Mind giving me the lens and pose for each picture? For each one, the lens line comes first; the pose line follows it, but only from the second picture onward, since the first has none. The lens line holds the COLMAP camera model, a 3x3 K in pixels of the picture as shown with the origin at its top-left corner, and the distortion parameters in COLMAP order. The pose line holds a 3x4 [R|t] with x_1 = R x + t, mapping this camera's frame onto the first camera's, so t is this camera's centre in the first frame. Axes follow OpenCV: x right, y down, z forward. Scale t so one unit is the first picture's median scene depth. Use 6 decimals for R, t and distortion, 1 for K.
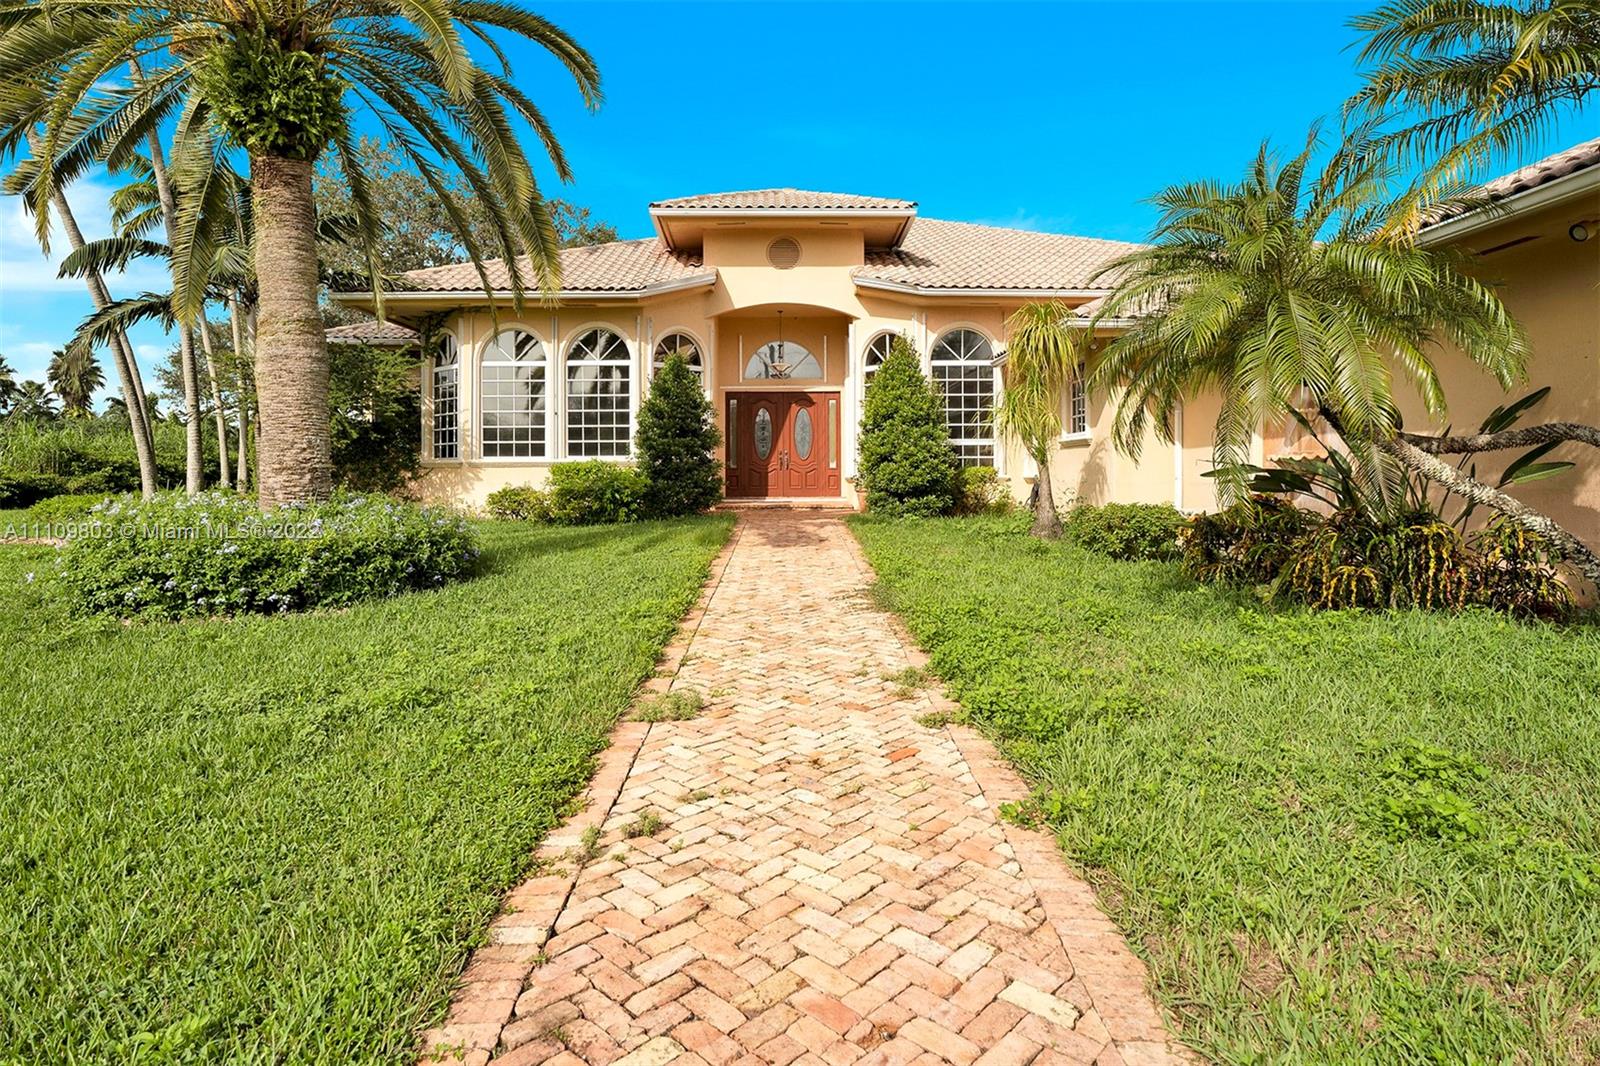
lens RADIAL K [[935.8, 0, 796.1], [0, 935.8, 498.4], [0, 0, 1]] dist [-0.005049, -0.001209]
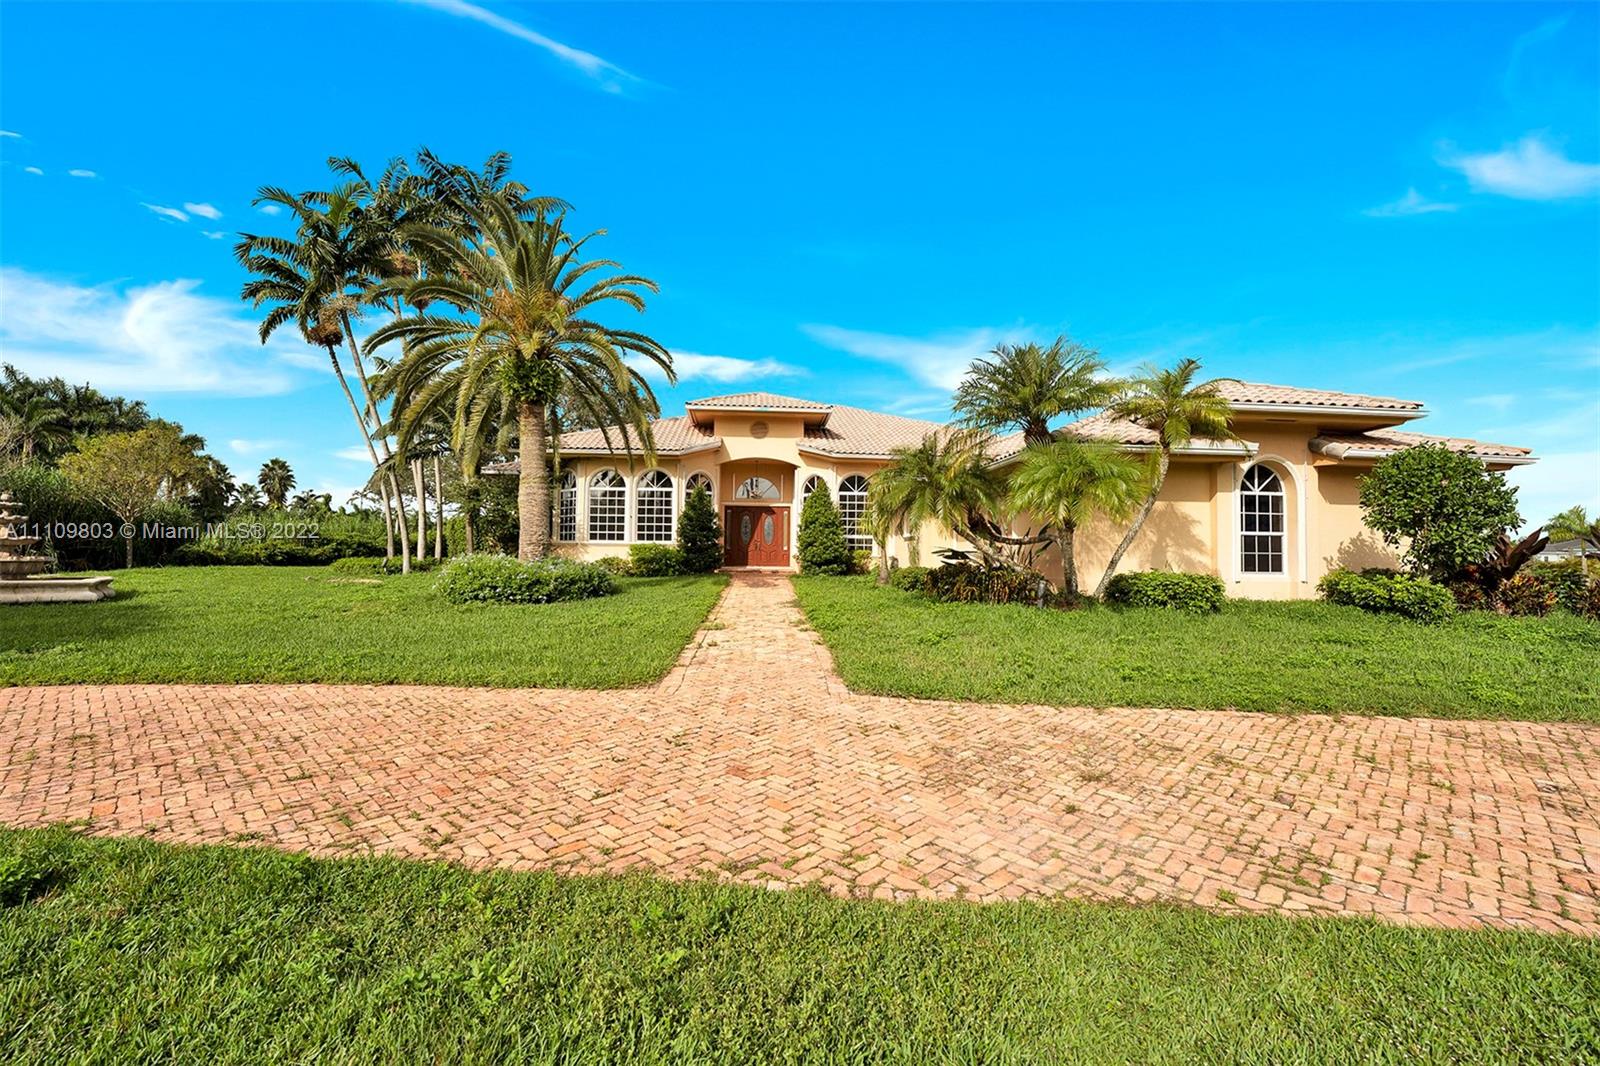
lens RADIAL K [[657.0, 0, 800.0], [0, 657.0, 533.0], [0, 0, 1]] dist [-0.000232, -0.000039]
pose [[0.998628, 0.017718, 0.049283, 0.006919], [-0.014616, 0.997932, -0.062590, 0.014749], [-0.050290, 0.061783, 0.996822, -0.276160]]
